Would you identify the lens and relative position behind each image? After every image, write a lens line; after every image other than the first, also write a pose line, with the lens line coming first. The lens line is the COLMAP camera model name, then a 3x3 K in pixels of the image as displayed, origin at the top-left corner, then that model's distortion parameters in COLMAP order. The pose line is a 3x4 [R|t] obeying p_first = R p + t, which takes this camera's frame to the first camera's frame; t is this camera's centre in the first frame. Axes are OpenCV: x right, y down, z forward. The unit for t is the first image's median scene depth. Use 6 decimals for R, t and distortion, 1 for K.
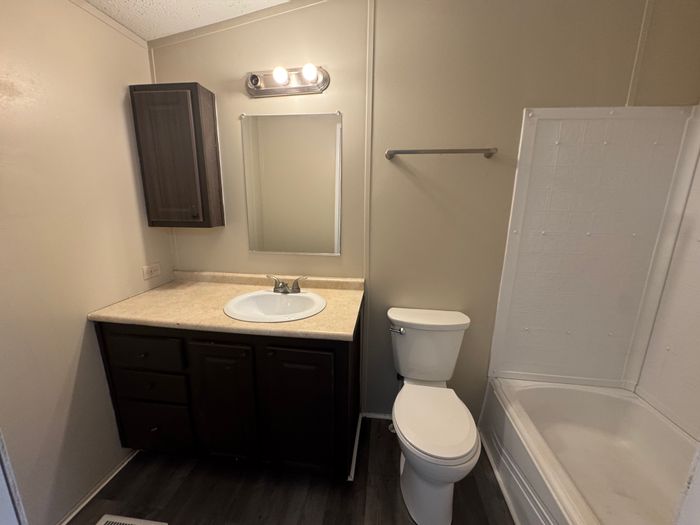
lens RADIAL K [[280.6, 0, 350.0], [0, 280.6, 262.5], [0, 0, 1]] dist [-0.001844, -0.000089]
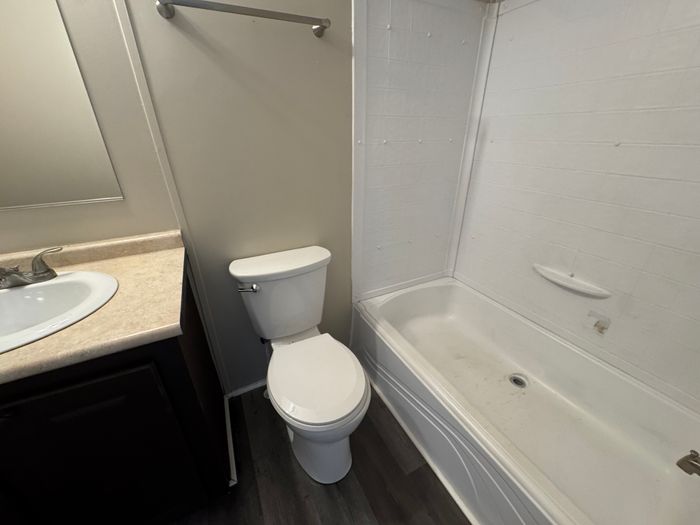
lens RADIAL K [[280.6, 0, 350.0], [0, 280.6, 262.5], [0, 0, 1]] dist [-0.001844, -0.000089]
pose [[0.826844, -0.256024, 0.500779, 0.034979], [0.137363, 0.955346, 0.261620, 0.015207], [-0.545399, -0.147531, 0.825091, 0.242469]]
